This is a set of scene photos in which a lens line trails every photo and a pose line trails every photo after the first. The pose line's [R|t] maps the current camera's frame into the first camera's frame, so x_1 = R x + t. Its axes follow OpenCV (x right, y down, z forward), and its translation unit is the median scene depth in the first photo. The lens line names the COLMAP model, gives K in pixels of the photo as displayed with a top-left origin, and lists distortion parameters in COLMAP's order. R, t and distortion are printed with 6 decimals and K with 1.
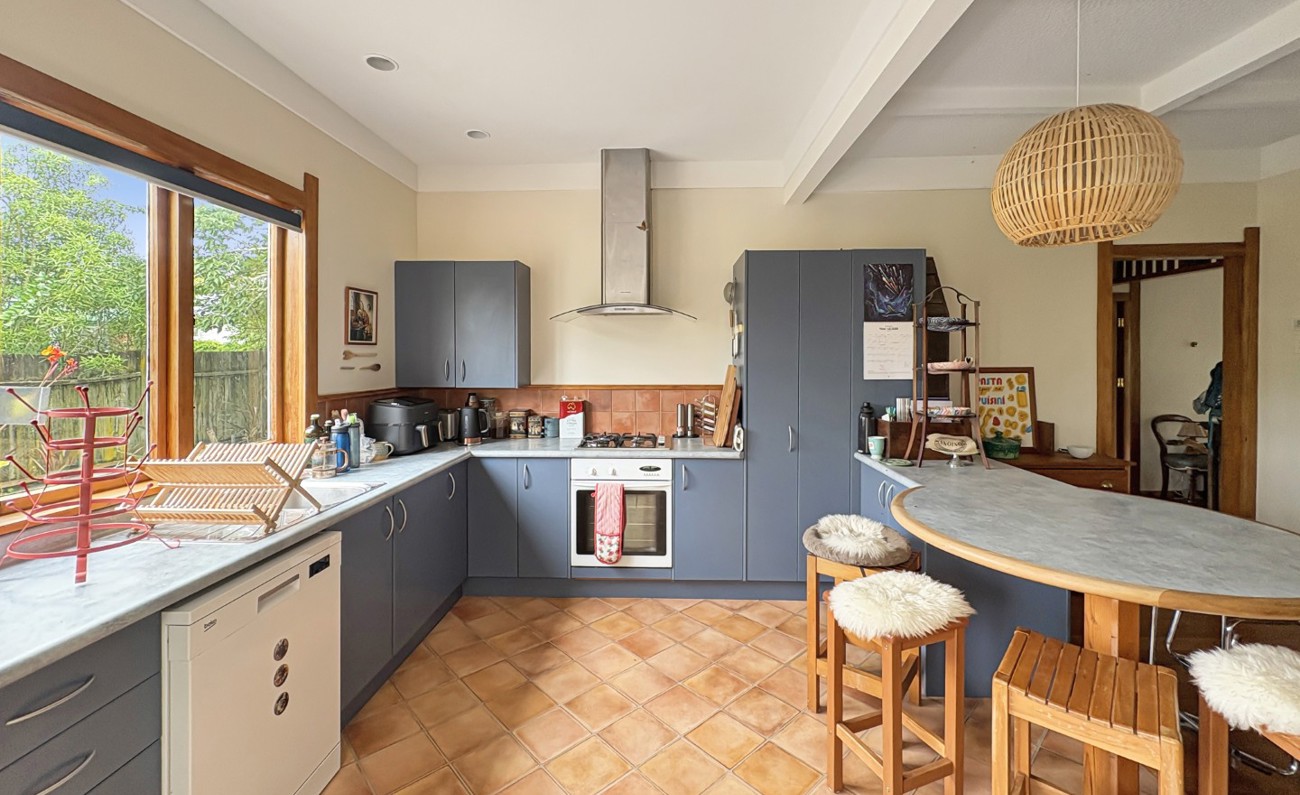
lens RADIAL K [[529.3, 0, 642.4], [0, 529.3, 362.7], [0, 0, 1]] dist [-0.002579, 0.001291]
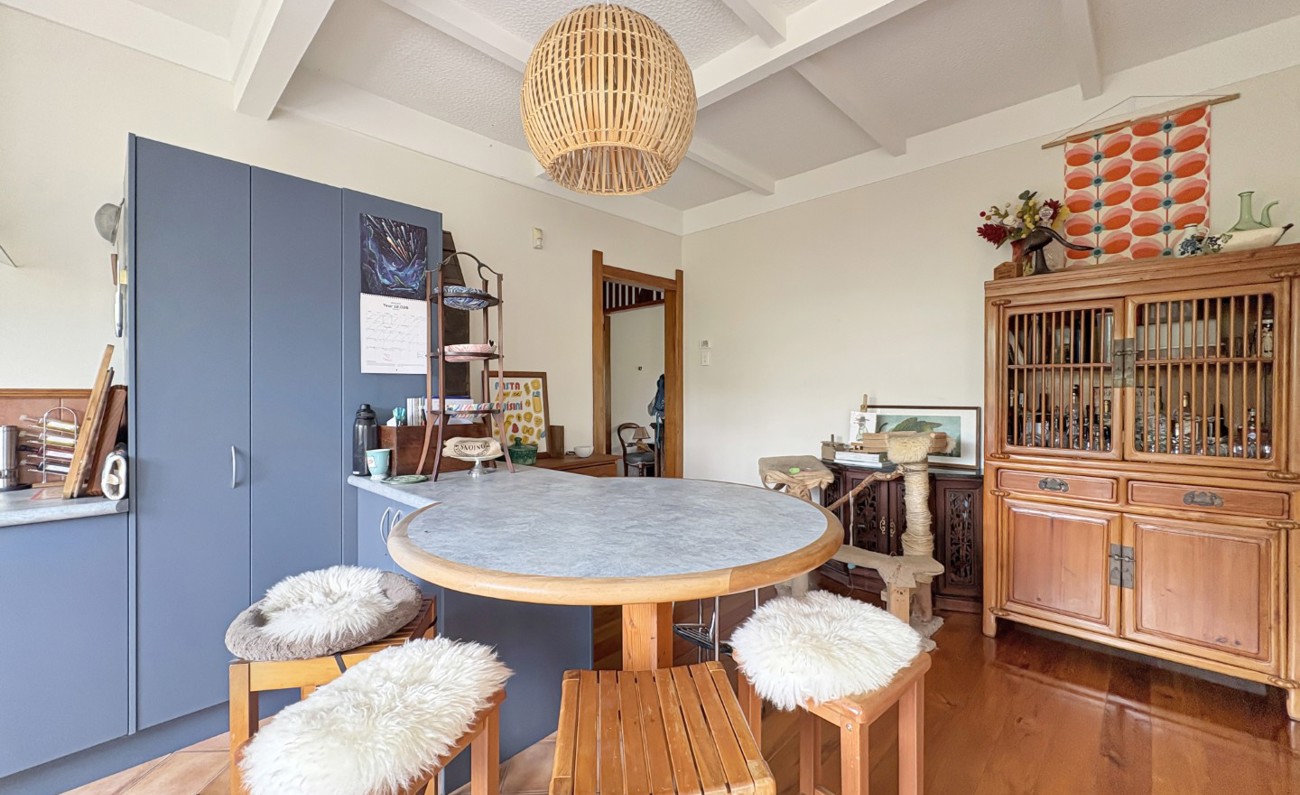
lens RADIAL K [[529.3, 0, 654.6], [0, 529.3, 392.1], [0, 0, 1]] dist [-0.002579, 0.001291]
pose [[0.647827, 0.001133, 0.761786, 0.153580], [0.011325, 0.999874, -0.011118, 0.083501], [-0.761703, 0.015830, 0.647733, 0.274060]]
